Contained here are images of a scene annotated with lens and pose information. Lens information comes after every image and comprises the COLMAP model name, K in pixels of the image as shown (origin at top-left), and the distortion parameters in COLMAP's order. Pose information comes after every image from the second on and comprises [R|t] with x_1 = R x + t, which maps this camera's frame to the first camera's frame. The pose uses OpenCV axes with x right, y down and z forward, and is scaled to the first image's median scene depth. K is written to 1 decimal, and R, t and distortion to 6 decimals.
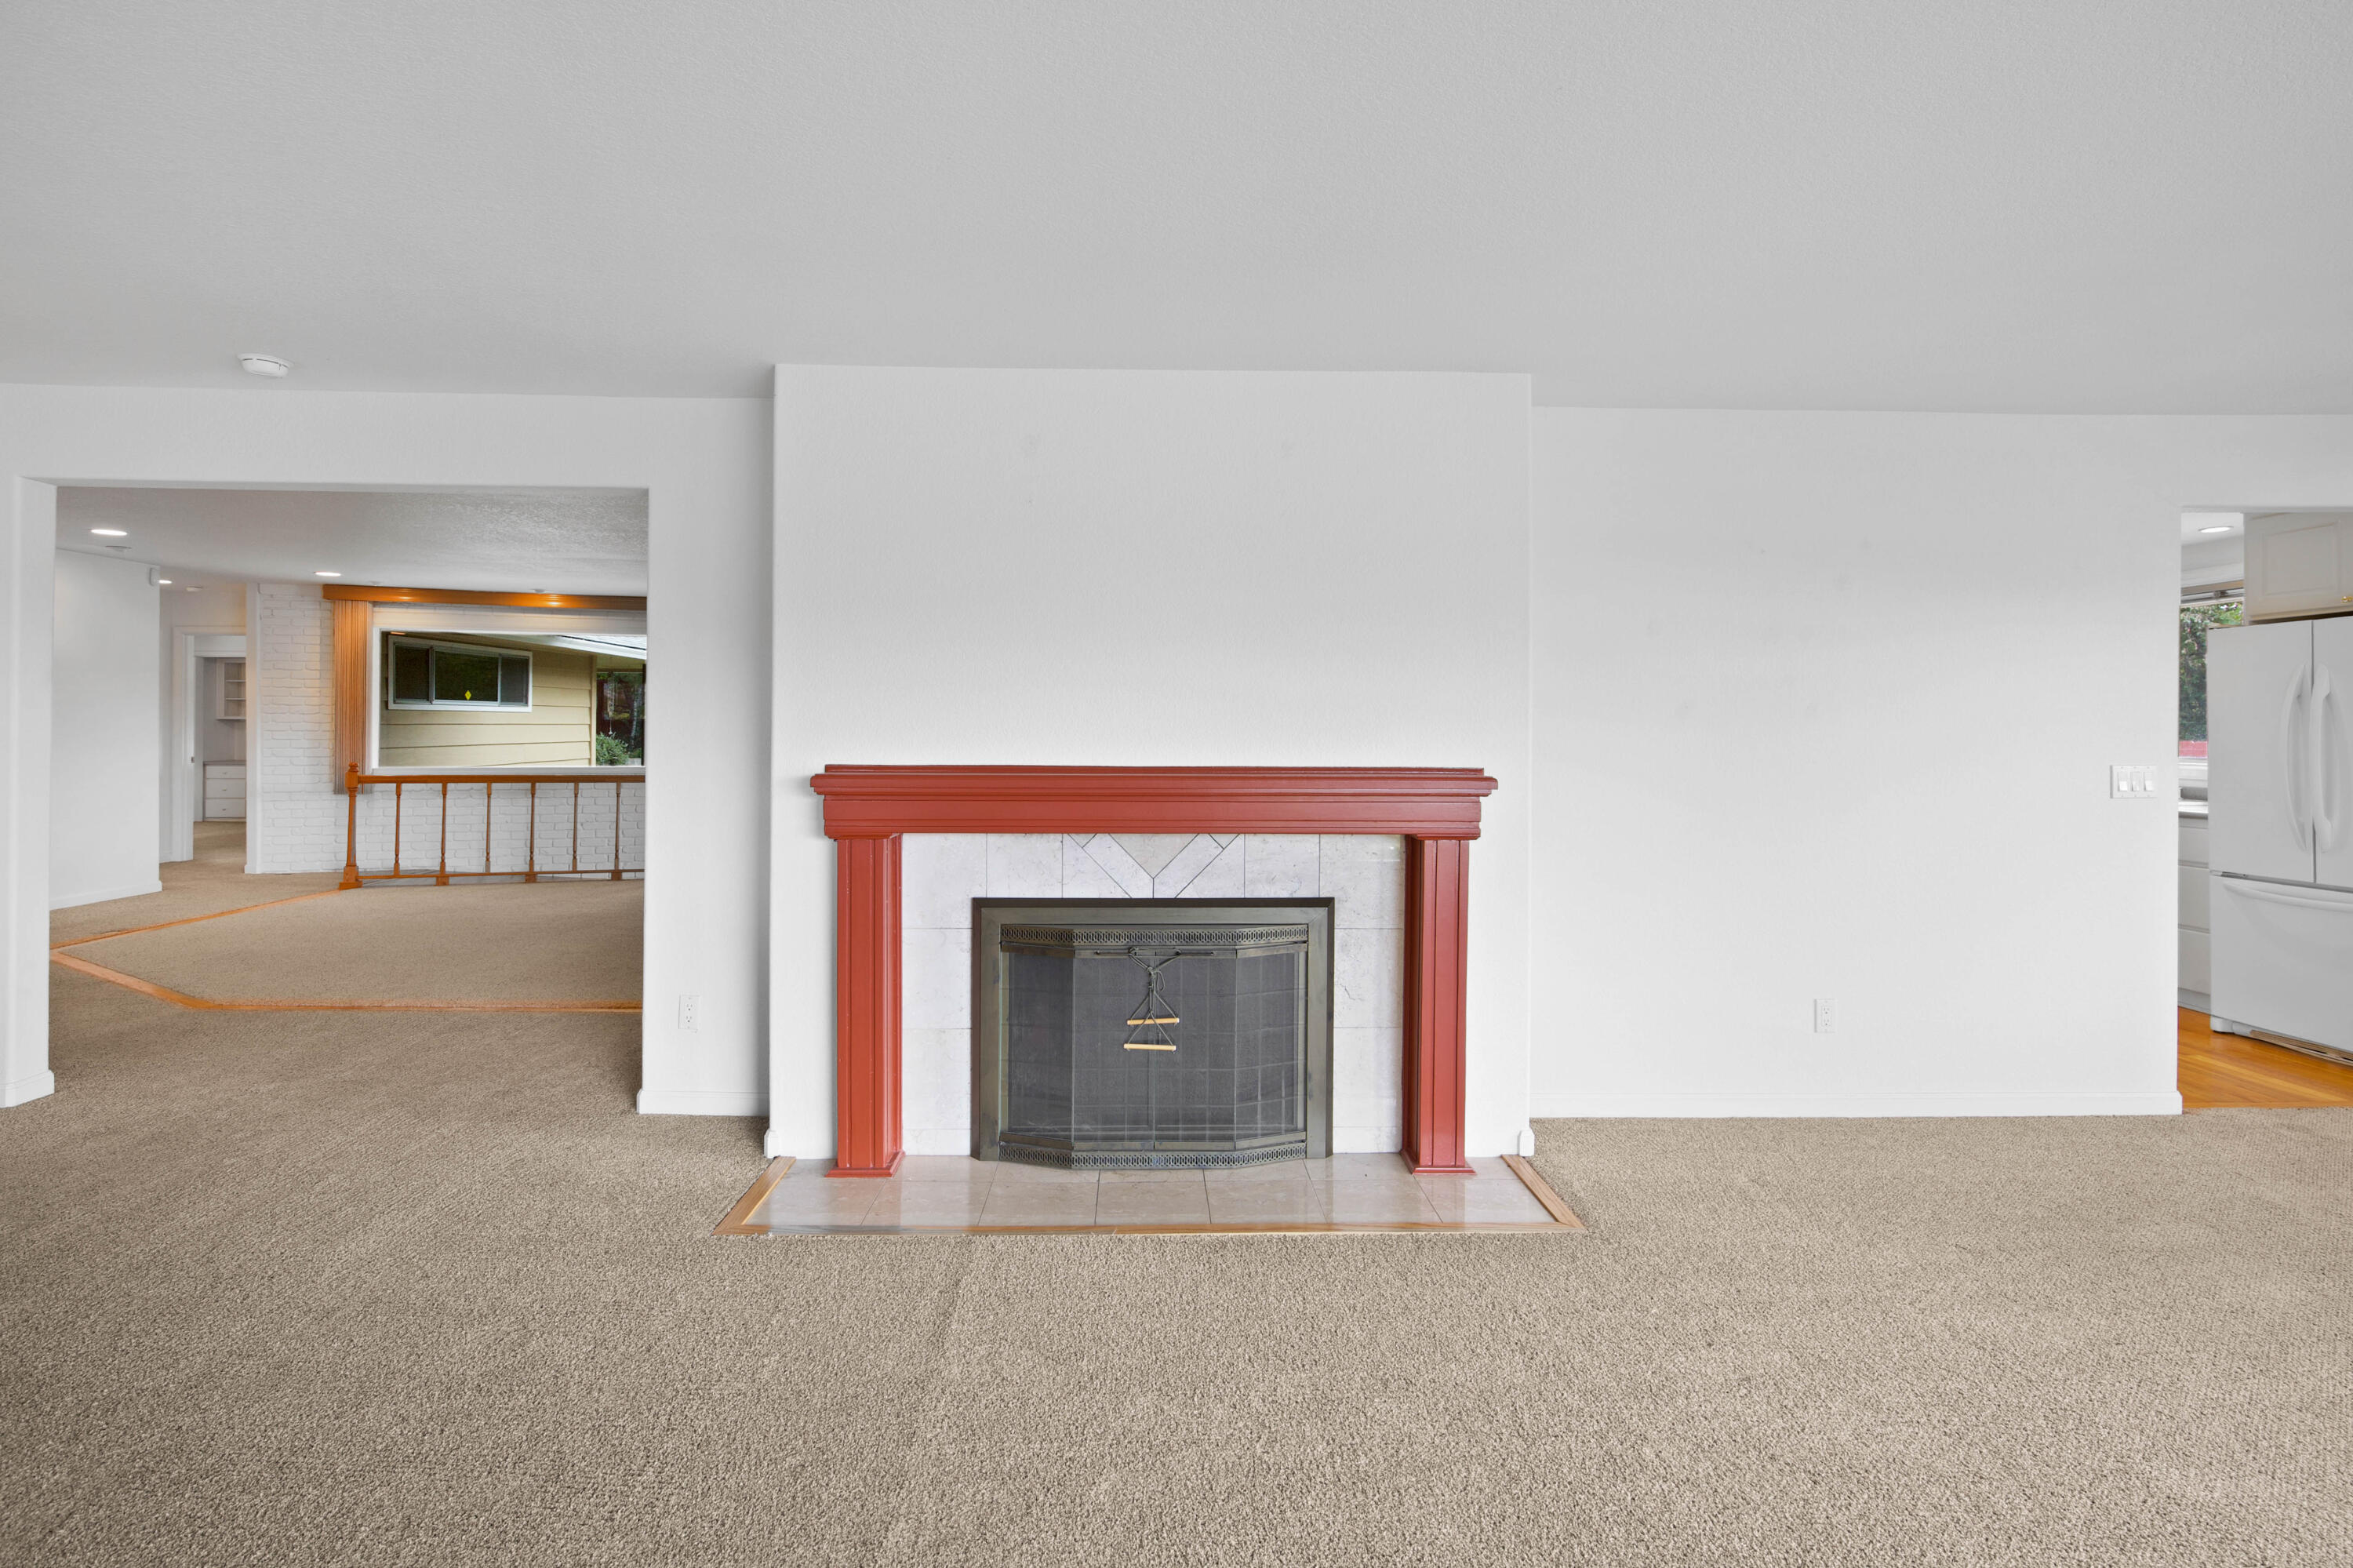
lens RADIAL K [[1123.6, 0, 1151.7], [0, 1123.6, 729.9], [0, 0, 1]] dist [-0.012530, -0.000170]
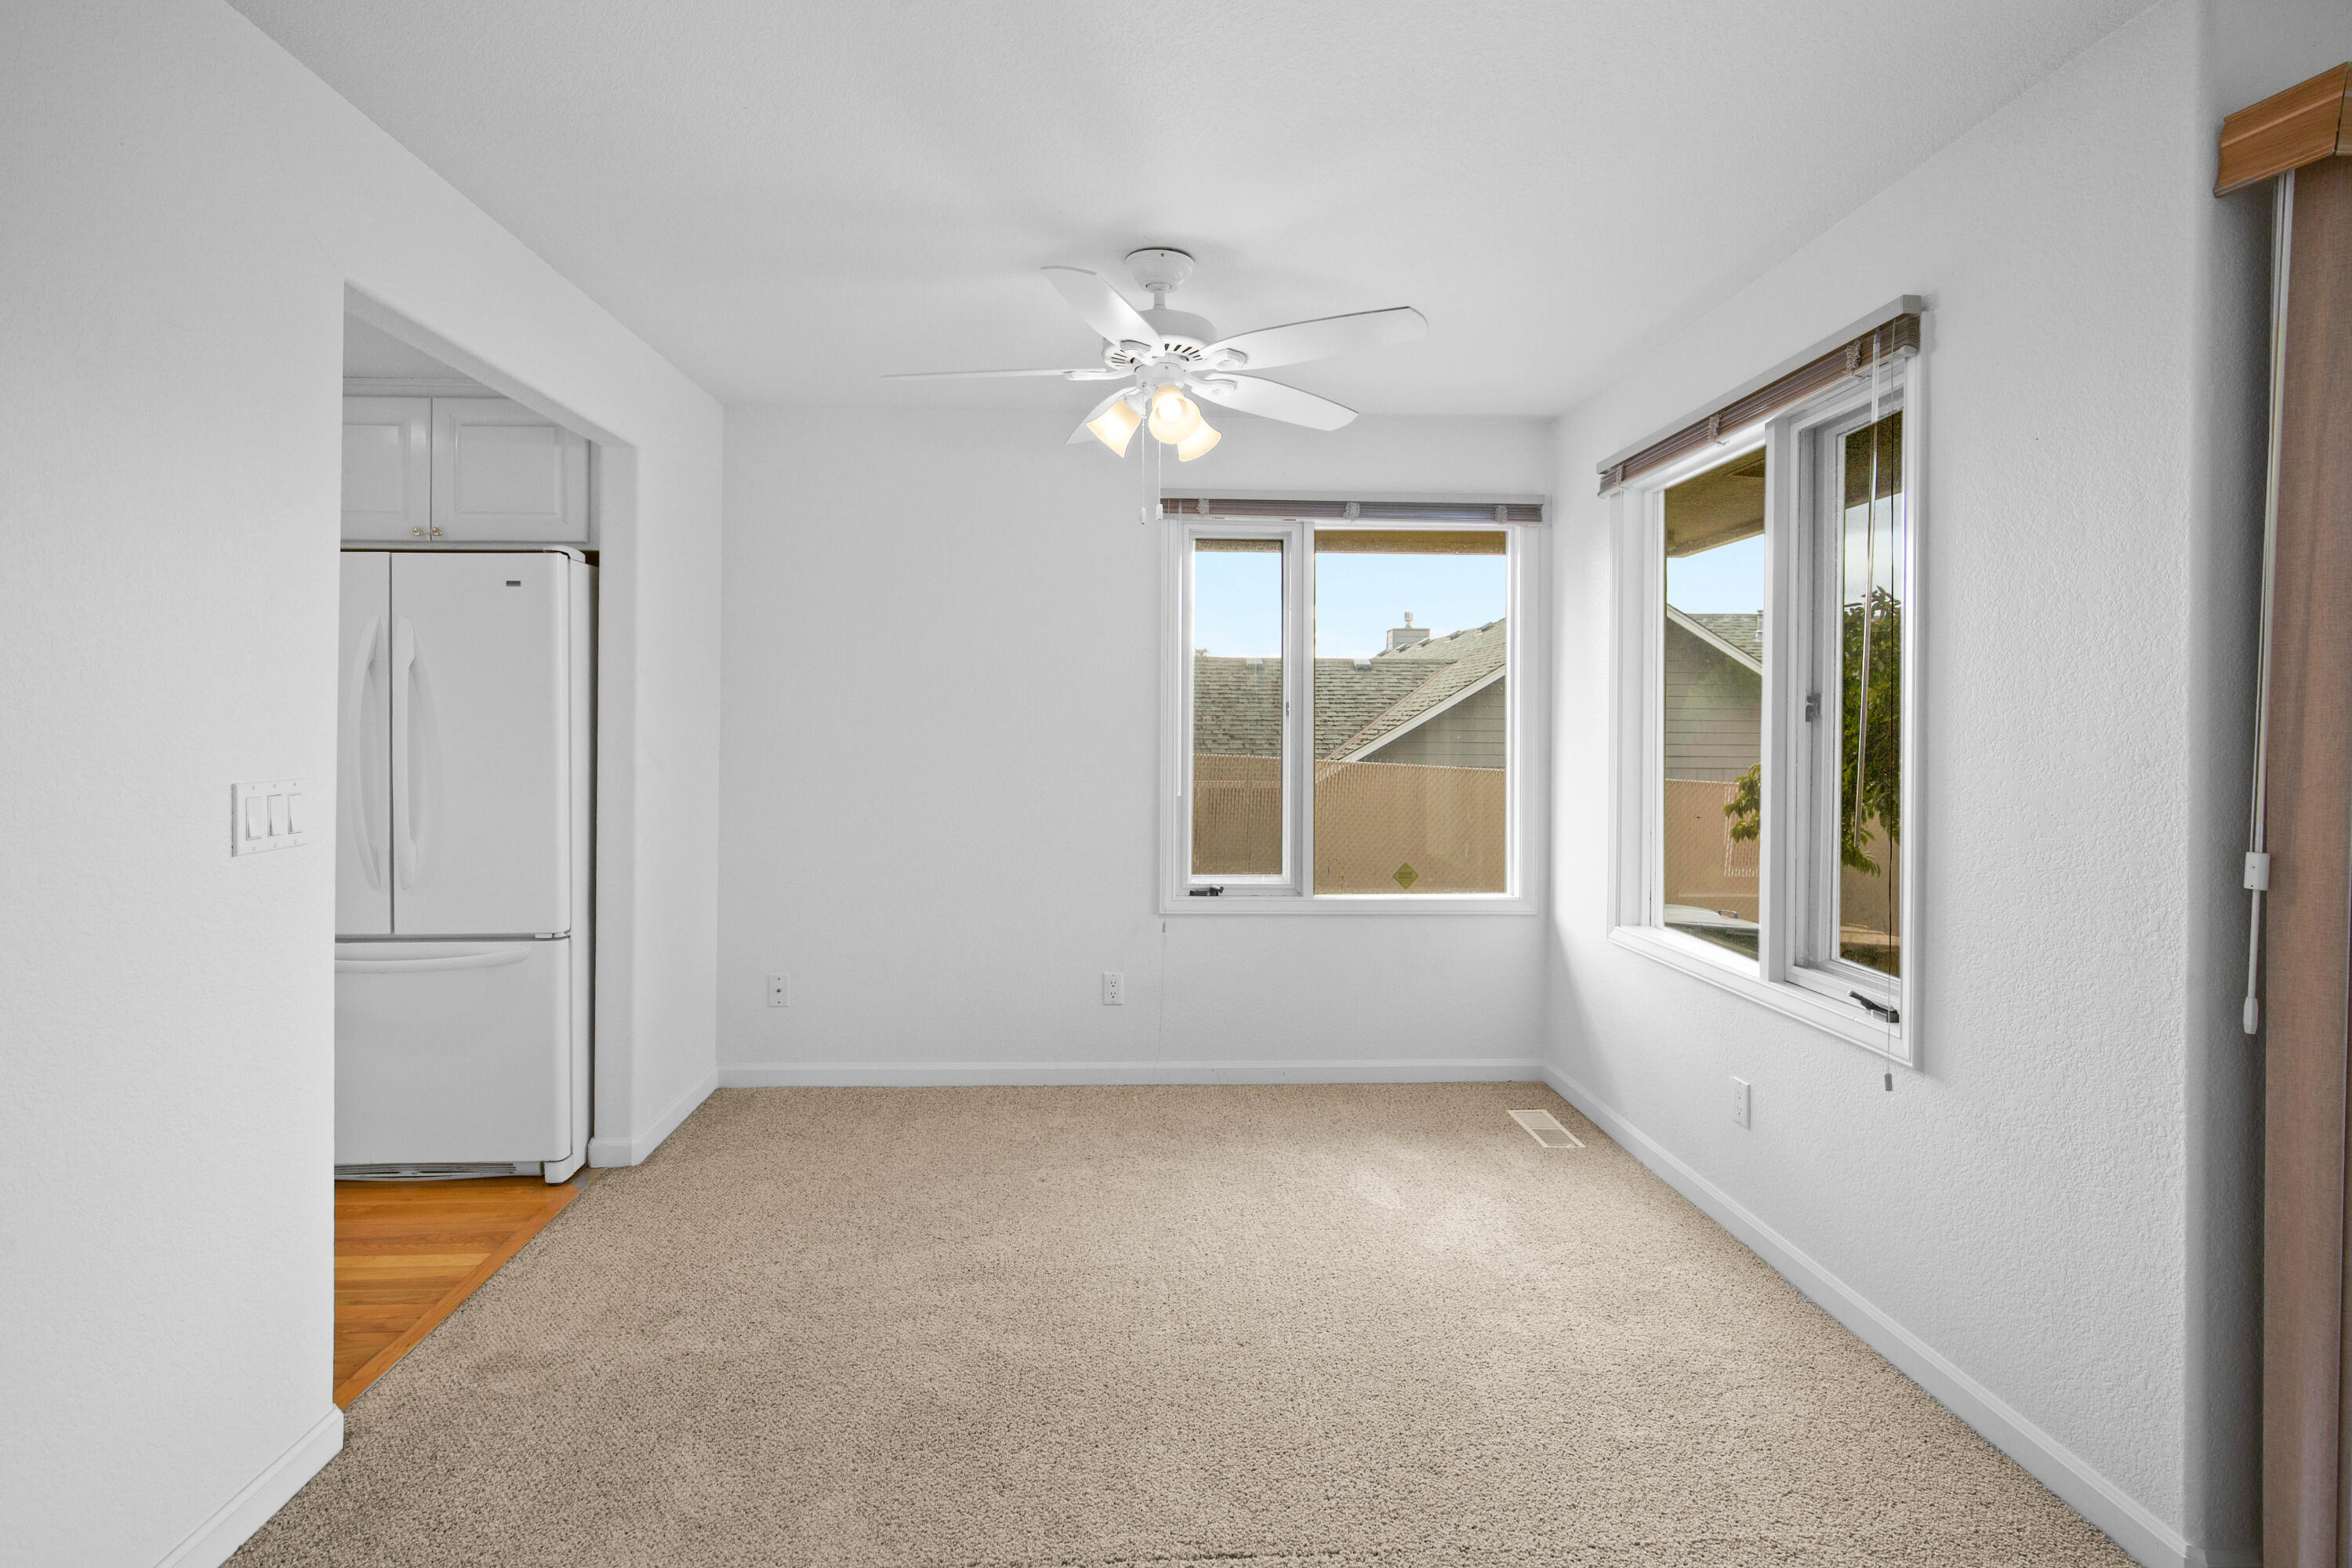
lens RADIAL K [[1120.9, 0, 1159.4], [0, 1120.9, 708.9], [0, 0, 1]] dist [-0.005102, -0.000125]
pose [[-0.061979, 0.010321, 0.998024, 0.150914], [-0.006006, 0.999925, -0.010714, 0.001136], [-0.998059, -0.006658, -0.061913, 0.264360]]
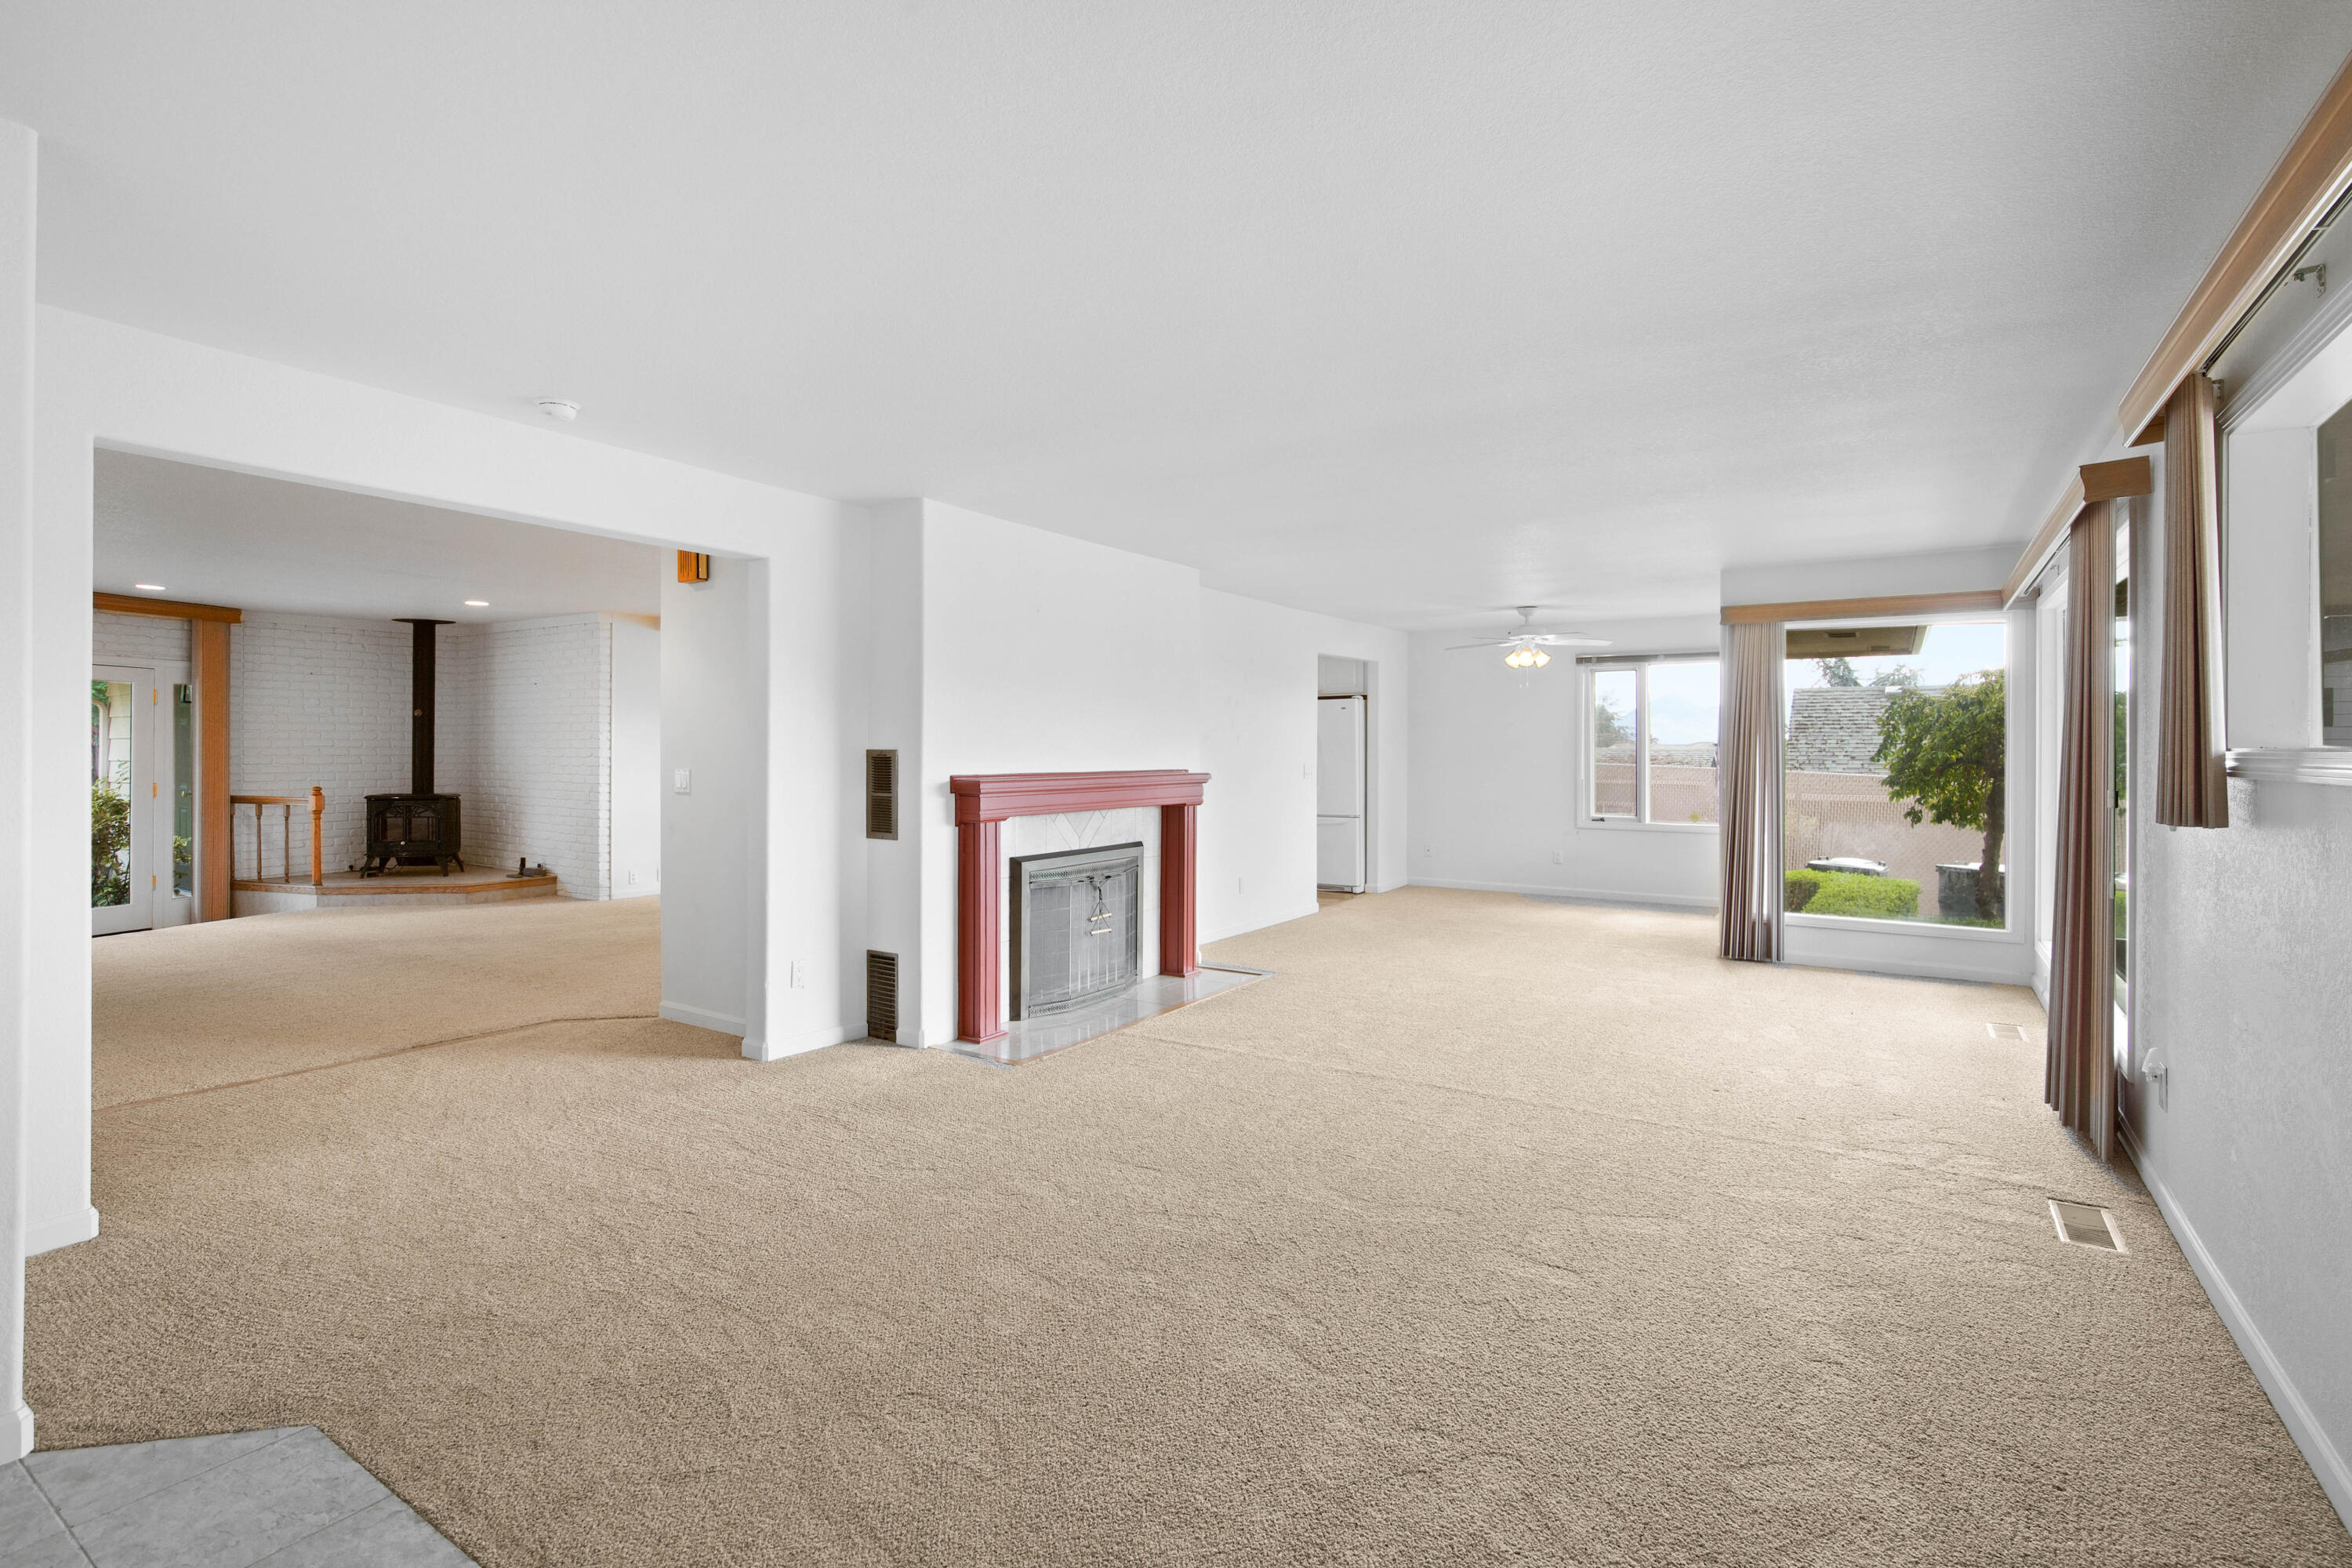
lens RADIAL K [[1080.9, 0, 1145.0], [0, 1080.9, 755.0], [0, 0, 1]] dist [-0.010015, -0.000665]
pose [[0.569943, -0.010189, 0.821621, -0.479355], [0.000625, 0.999928, 0.011966, -0.004988], [-0.821684, -0.006306, 0.569908, -0.004820]]
